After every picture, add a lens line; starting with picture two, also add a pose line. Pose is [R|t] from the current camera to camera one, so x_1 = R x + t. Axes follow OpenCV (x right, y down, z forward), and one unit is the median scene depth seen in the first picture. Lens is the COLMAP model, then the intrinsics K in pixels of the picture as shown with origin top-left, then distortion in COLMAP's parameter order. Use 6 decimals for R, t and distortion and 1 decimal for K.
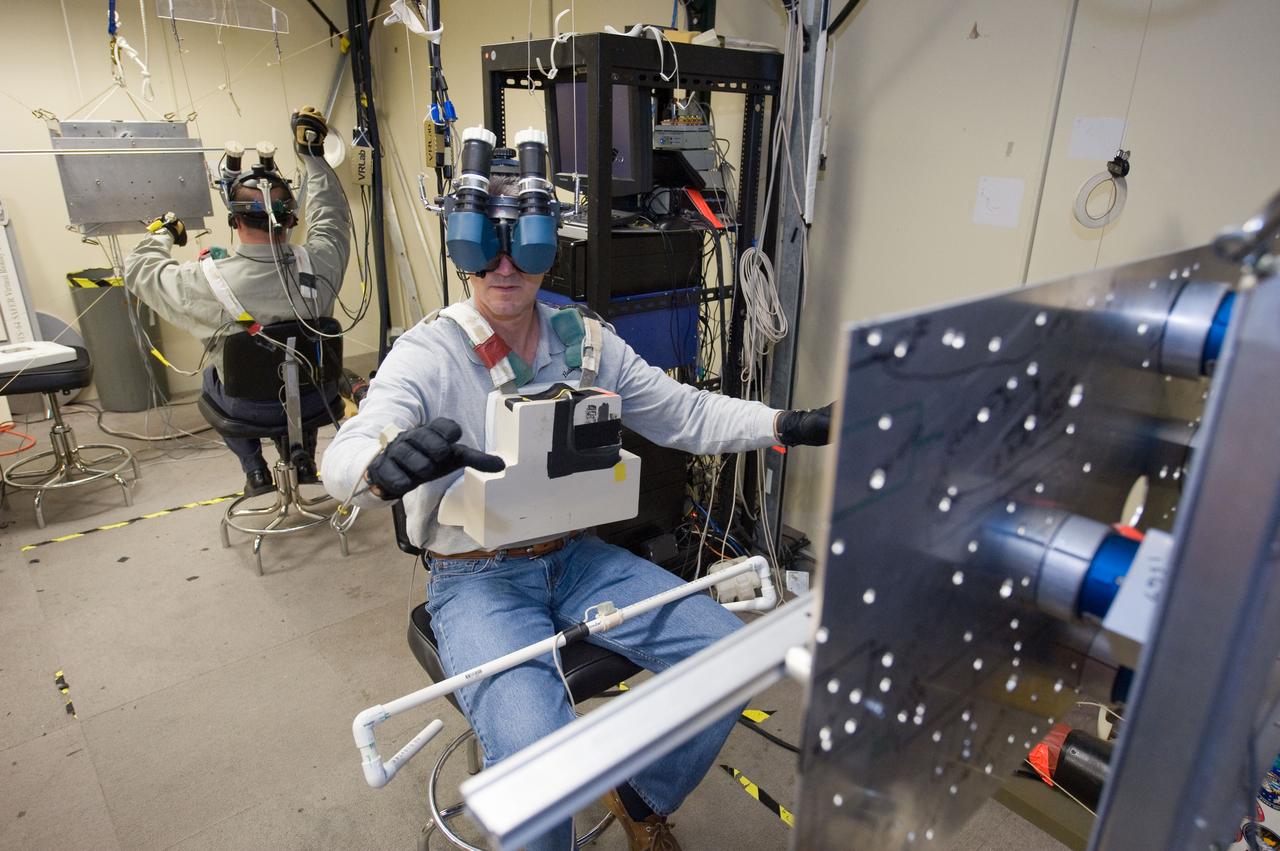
lens RADIAL K [[818.9, 0, 640.0], [0, 818.9, 425.5], [0, 0, 1]] dist [0.005295, 0.001604]
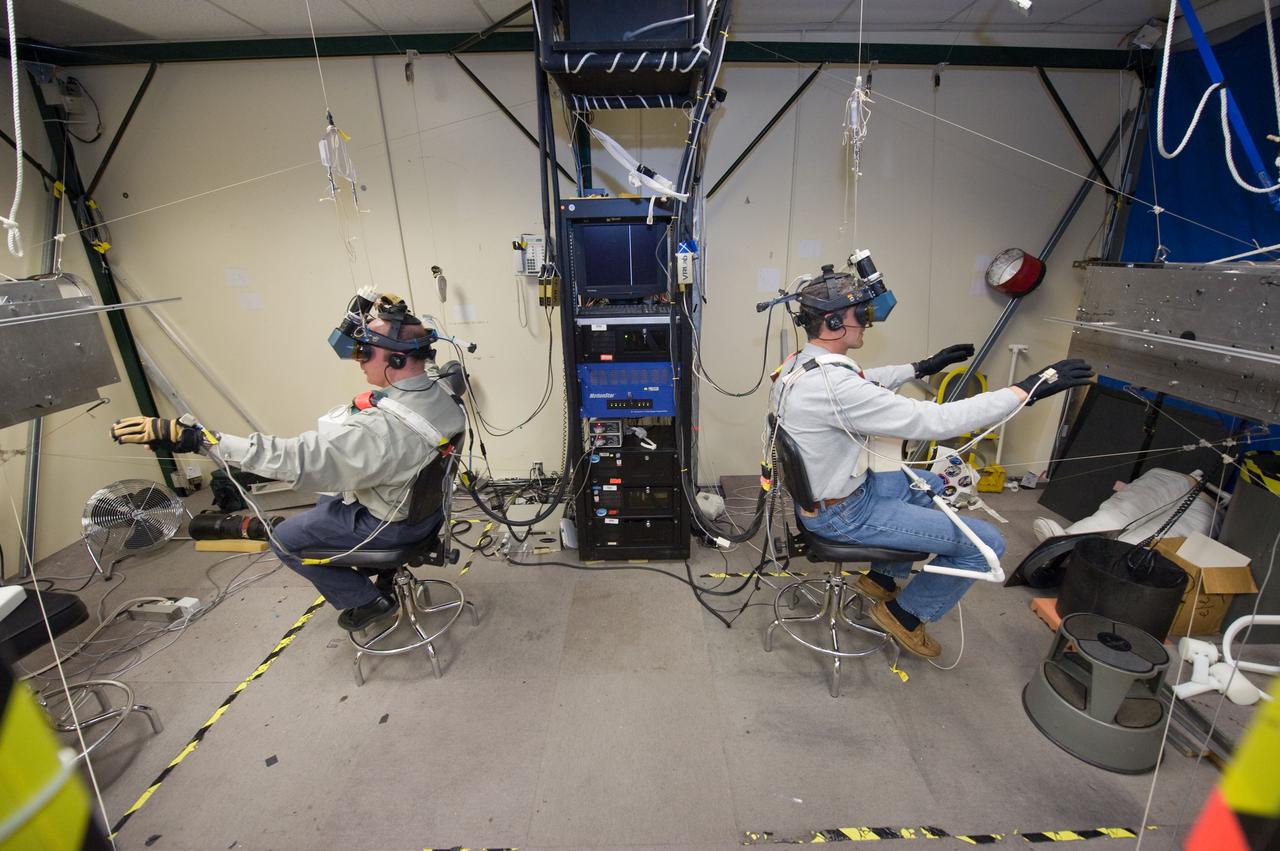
lens RADIAL K [[519.6, 0, 640.0], [0, 519.6, 425.5], [0, 0, 1]] dist [-0.000932, -0.000133]
pose [[0.658715, -0.276481, 0.699752, -0.648810], [0.299359, 0.949560, 0.093381, -0.112711], [-0.690275, 0.147965, 0.708256, 0.267882]]
